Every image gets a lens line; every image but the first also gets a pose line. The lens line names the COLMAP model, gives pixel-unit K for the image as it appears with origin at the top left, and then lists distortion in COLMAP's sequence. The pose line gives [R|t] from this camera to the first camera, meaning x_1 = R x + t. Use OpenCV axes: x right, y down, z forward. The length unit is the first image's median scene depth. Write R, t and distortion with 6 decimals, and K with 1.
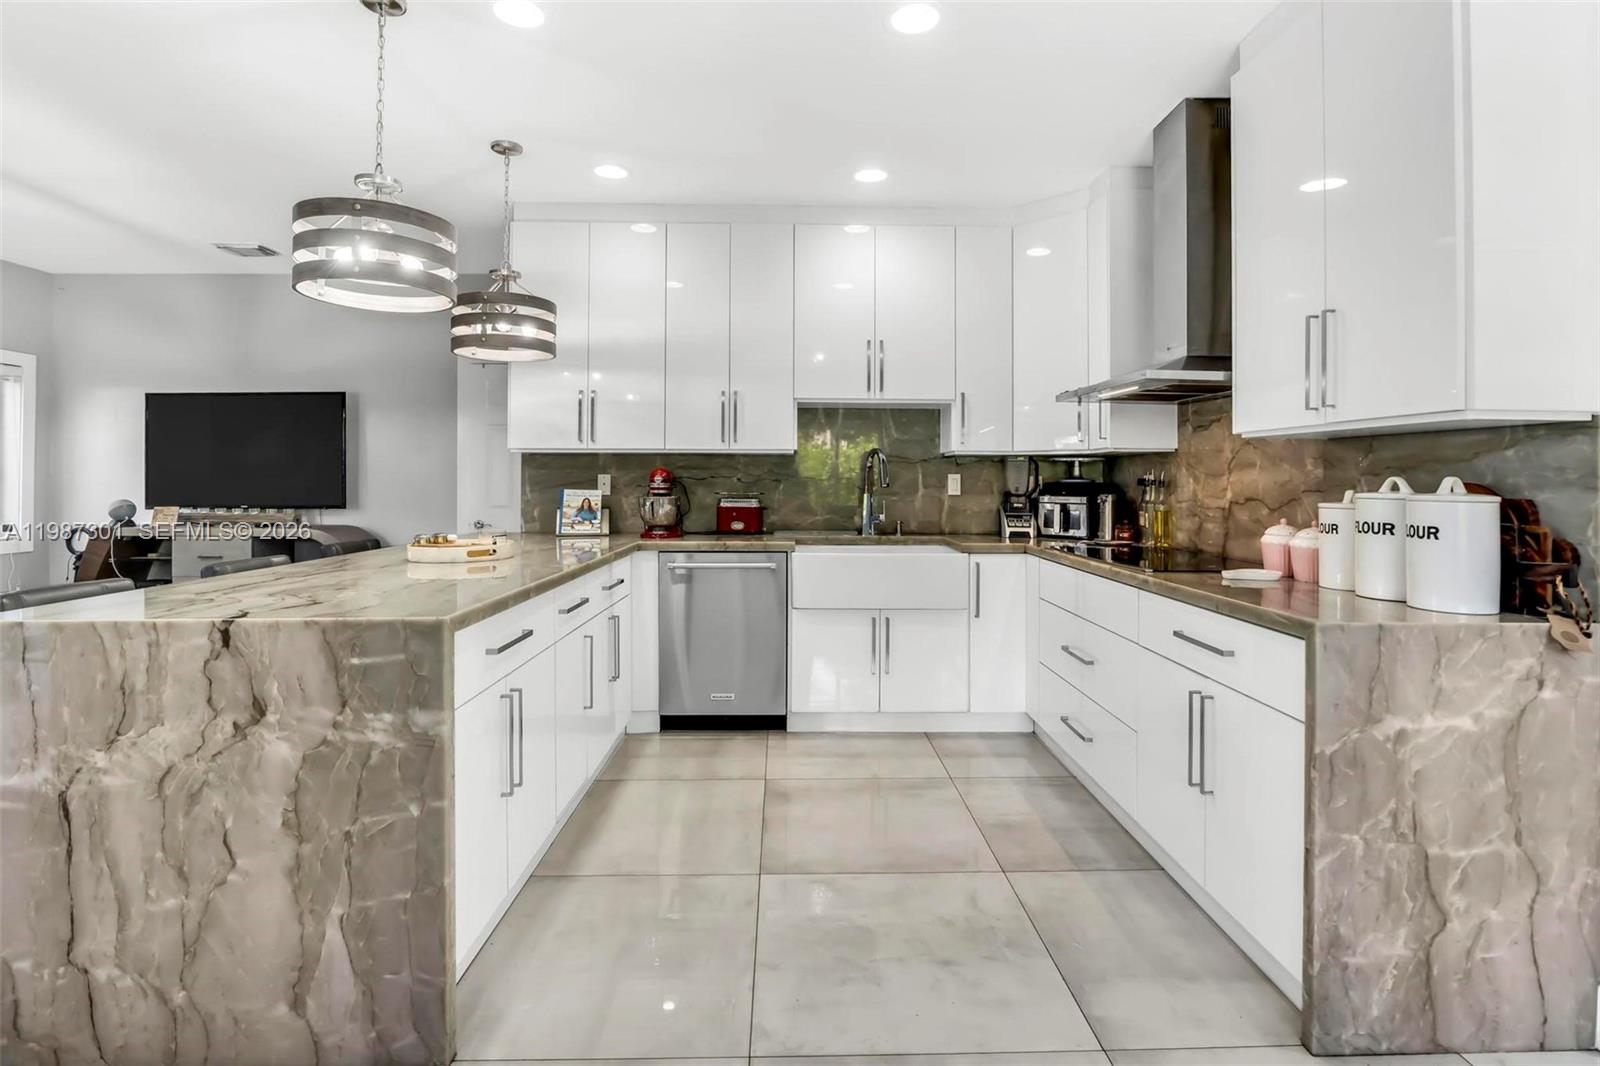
lens RADIAL K [[774.7, 0, 801.5], [0, 774.7, 477.2], [0, 0, 1]] dist [-0.010712, 0.000393]
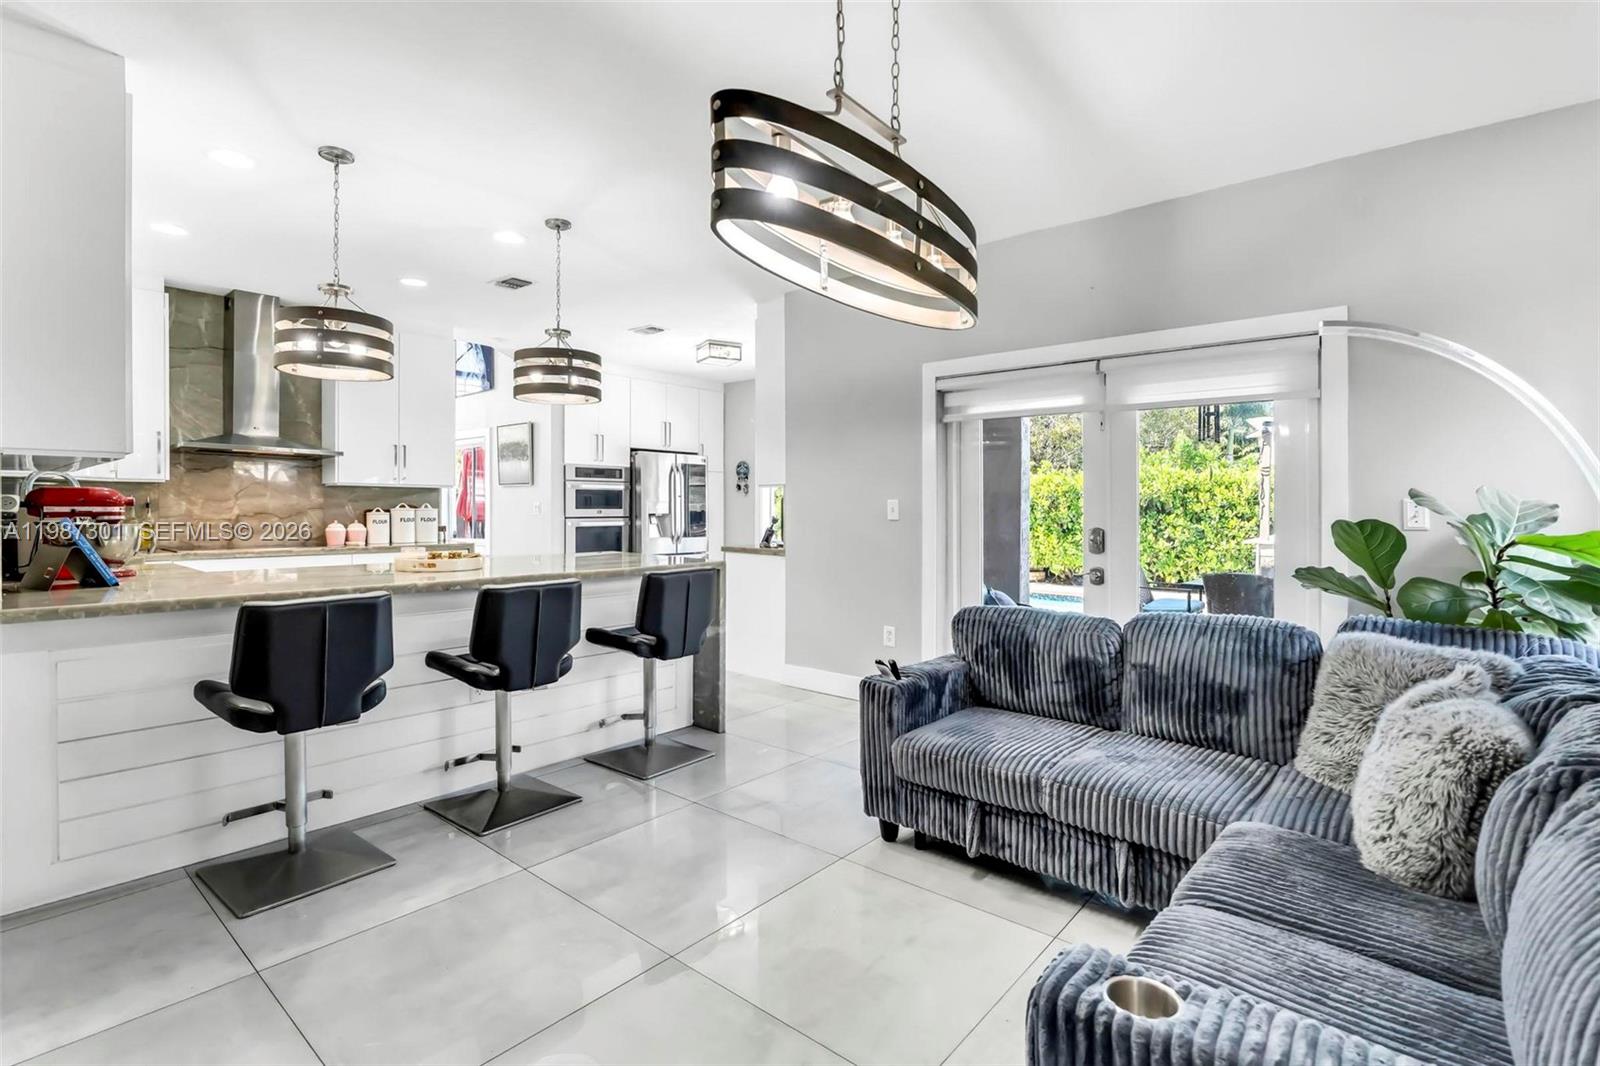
lens RADIAL K [[752.1, 0, 800.5], [0, 752.1, 515.0], [0, 0, 1]] dist [-0.015809, -0.000062]
pose [[-0.748129, -0.011819, 0.663448, -1.218968], [-0.007217, 0.999927, 0.009675, 0.003986], [-0.663514, 0.002450, -0.748160, 1.119326]]
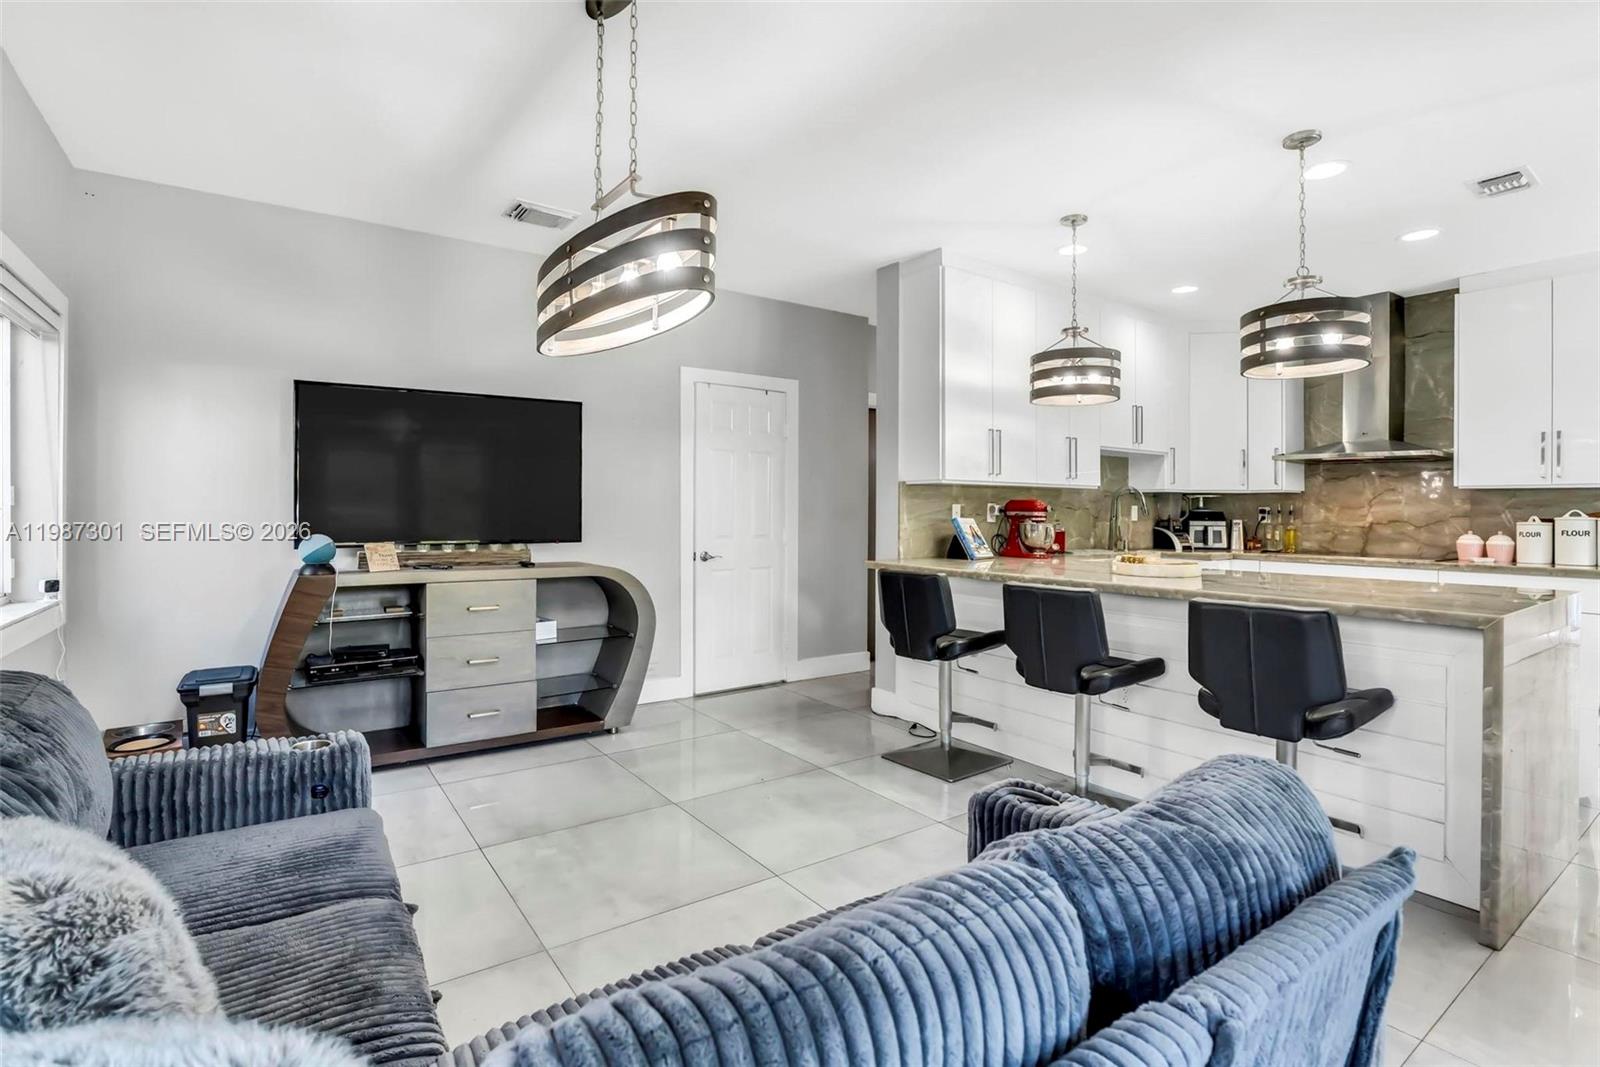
lens RADIAL K [[752.1, 0, 800.5], [0, 752.1, 515.5], [0, 0, 1]] dist [-0.015809, -0.000062]
pose [[0.827953, -0.001315, 0.560796, -1.150323], [-0.004849, 0.999943, 0.009503, 0.004036], [-0.560777, -0.010588, 0.827899, 0.257346]]
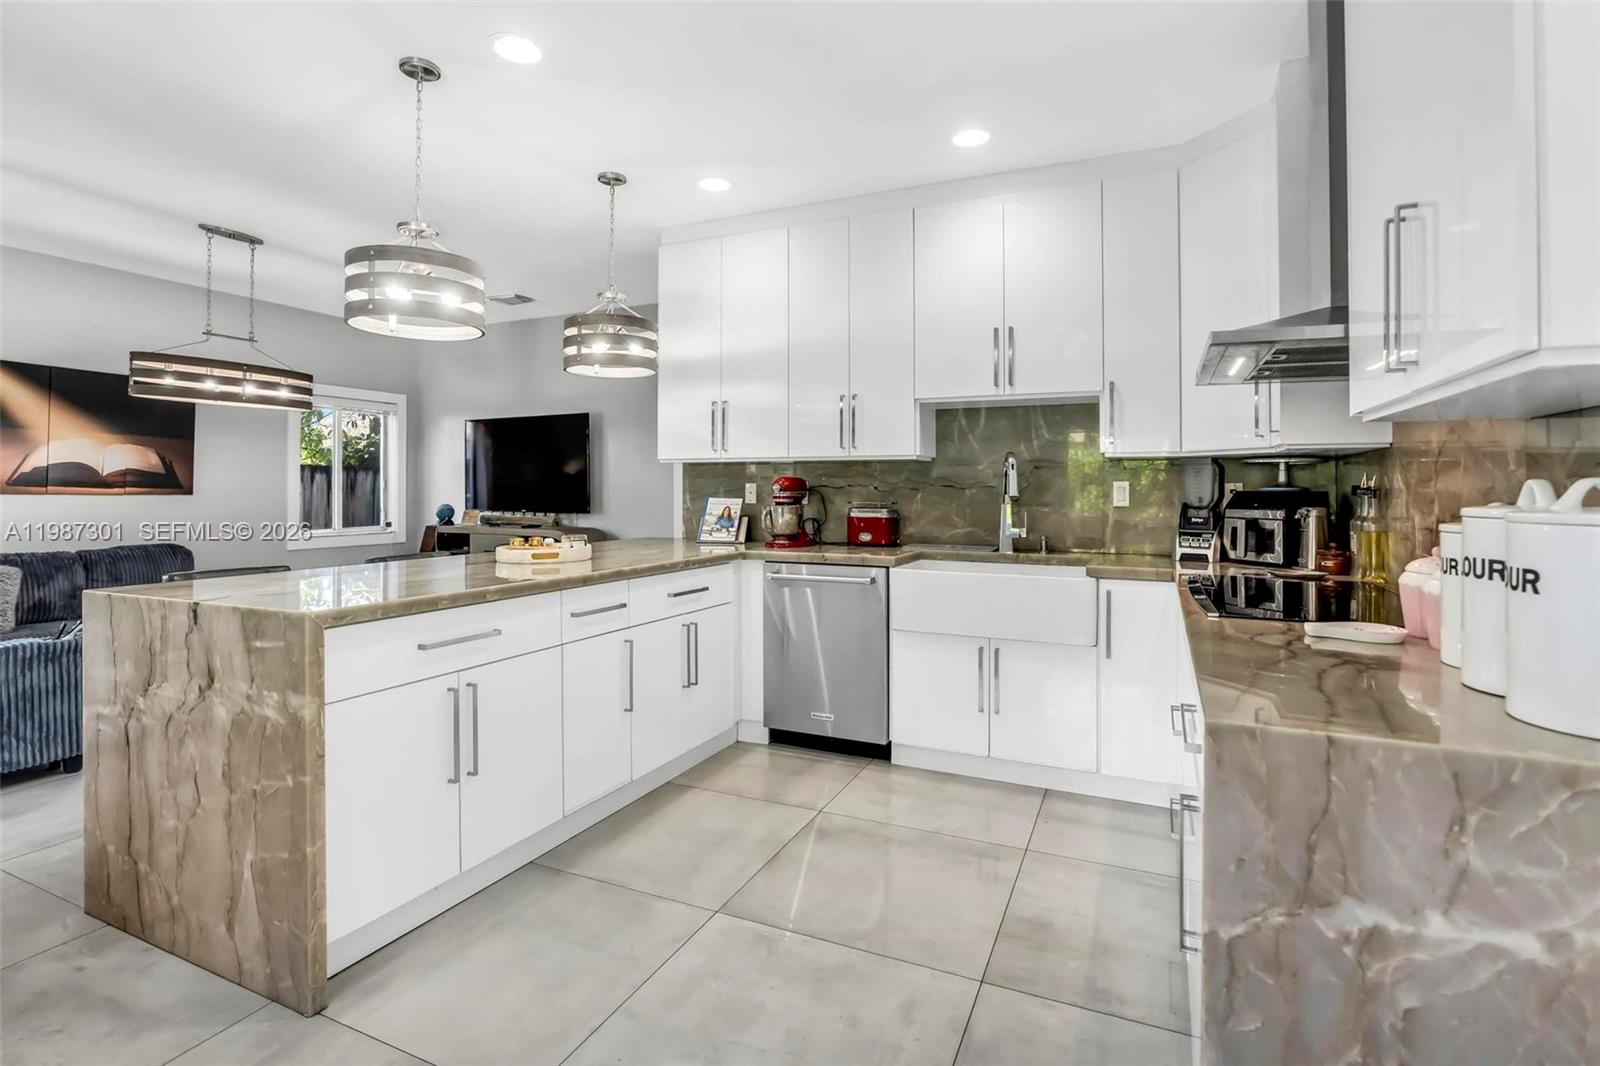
lens RADIAL K [[766.6, 0, 803.3], [0, 766.6, 487.4], [0, 0, 1]] dist [-0.012978, 0.001267]
pose [[0.900796, -0.002339, -0.434237, 0.273638], [0.002608, 0.999997, 0.000022, 0.002102], [0.434235, -0.001153, 0.900799, 0.135599]]
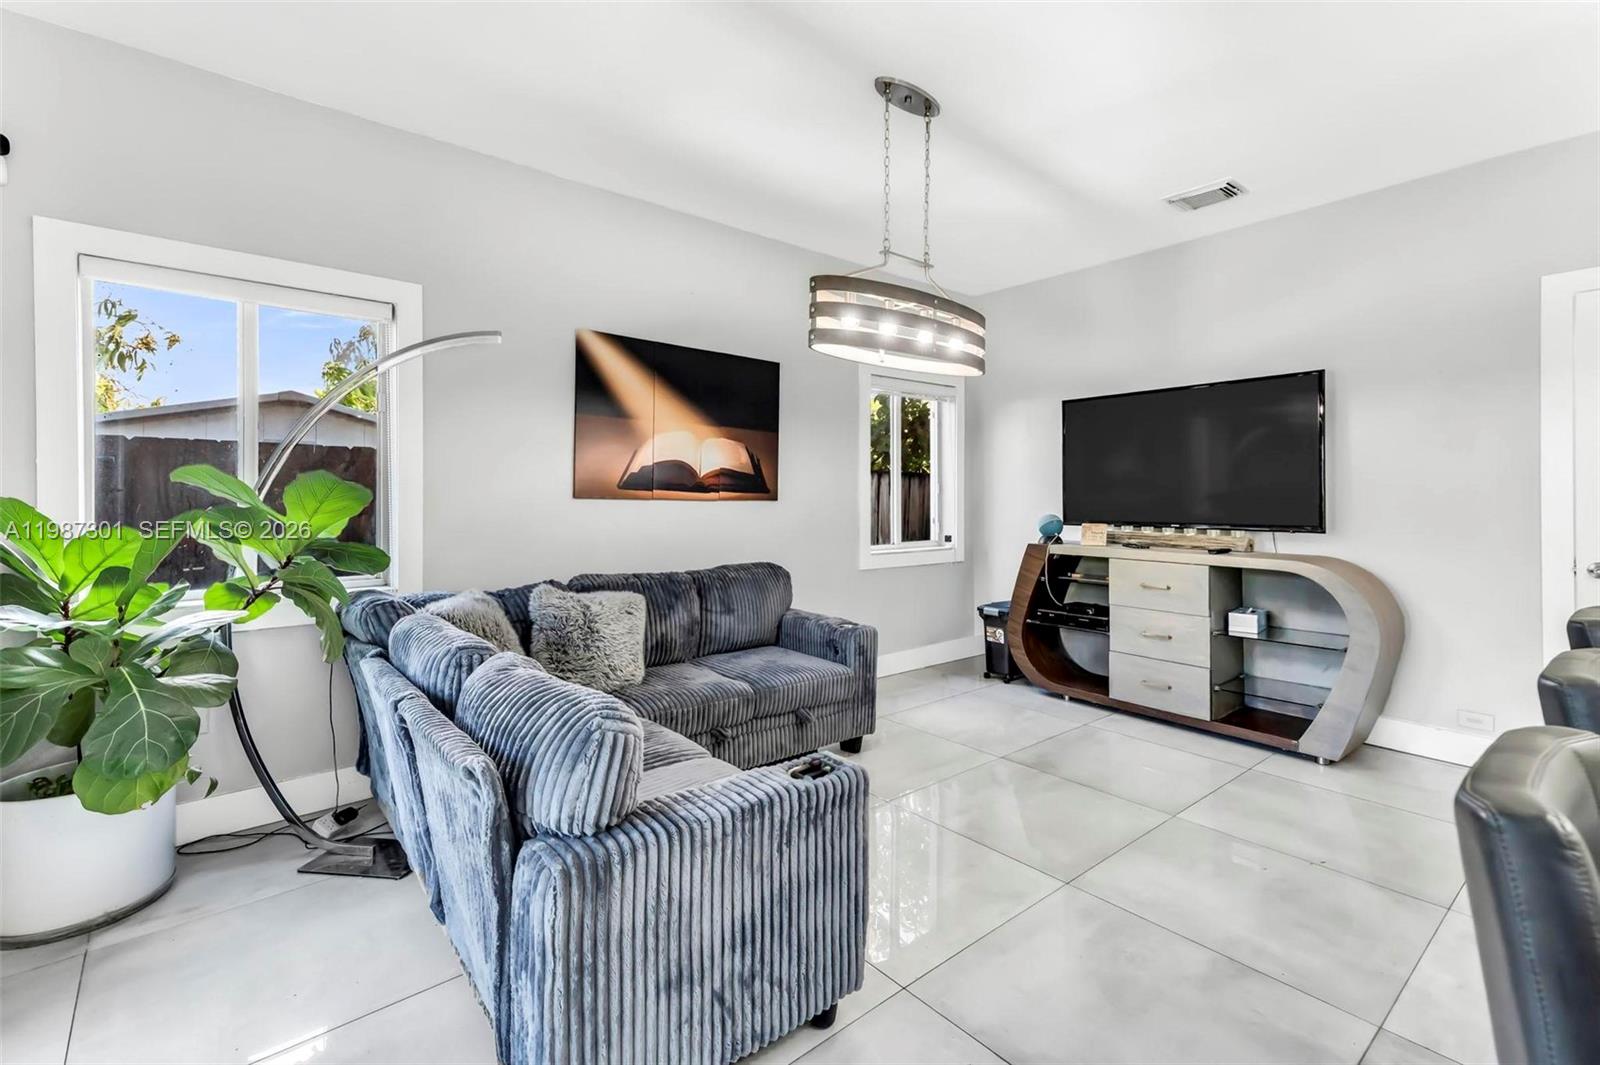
lens RADIAL K [[724.7, 0, 797.4], [0, 724.7, 497.7], [0, 0, 1]] dist [0.036072, -0.000157]
pose [[0.623458, -0.001179, -0.781856, -0.486530], [0.004577, 0.999987, 0.002141, 0.005953], [0.781844, -0.004914, 0.623455, 0.258947]]
